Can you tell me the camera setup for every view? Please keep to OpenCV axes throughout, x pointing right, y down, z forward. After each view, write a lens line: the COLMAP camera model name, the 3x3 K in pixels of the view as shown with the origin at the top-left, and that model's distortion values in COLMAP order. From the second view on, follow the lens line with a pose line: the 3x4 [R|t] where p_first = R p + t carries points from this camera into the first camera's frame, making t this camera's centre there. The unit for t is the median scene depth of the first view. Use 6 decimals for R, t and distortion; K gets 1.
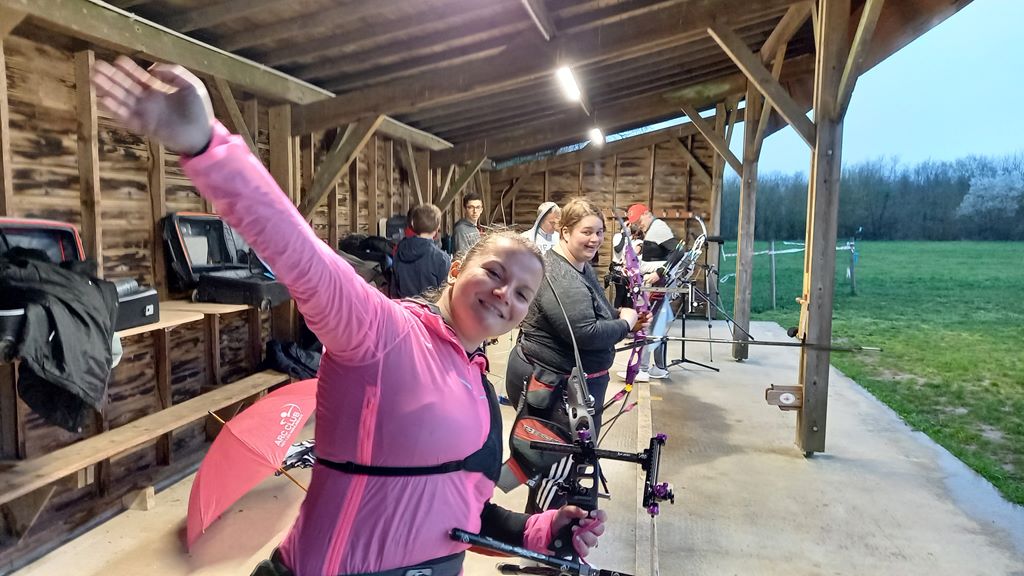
lens RADIAL K [[735.3, 0, 507.2], [0, 735.3, 289.0], [0, 0, 1]] dist [0.034084, -0.005129]
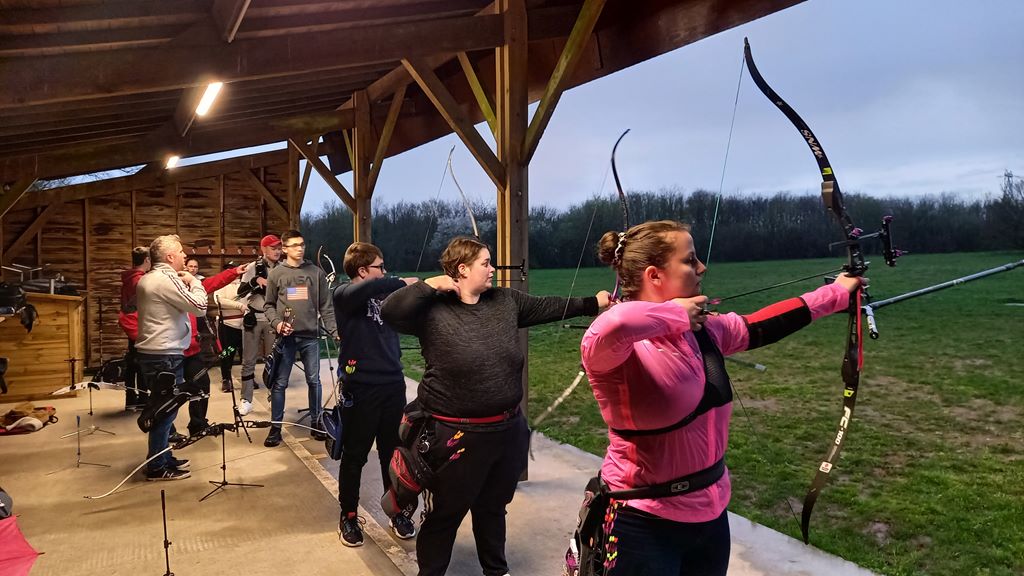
lens RADIAL K [[733.7, 0, 514.6], [0, 733.7, 293.7], [0, 0, 1]] dist [0.011442, 0.000780]
pose [[0.783871, -0.042915, 0.619439, -0.085894], [0.067707, 0.997568, -0.016568, -0.010250], [-0.617222, 0.054927, 0.784870, 0.075785]]
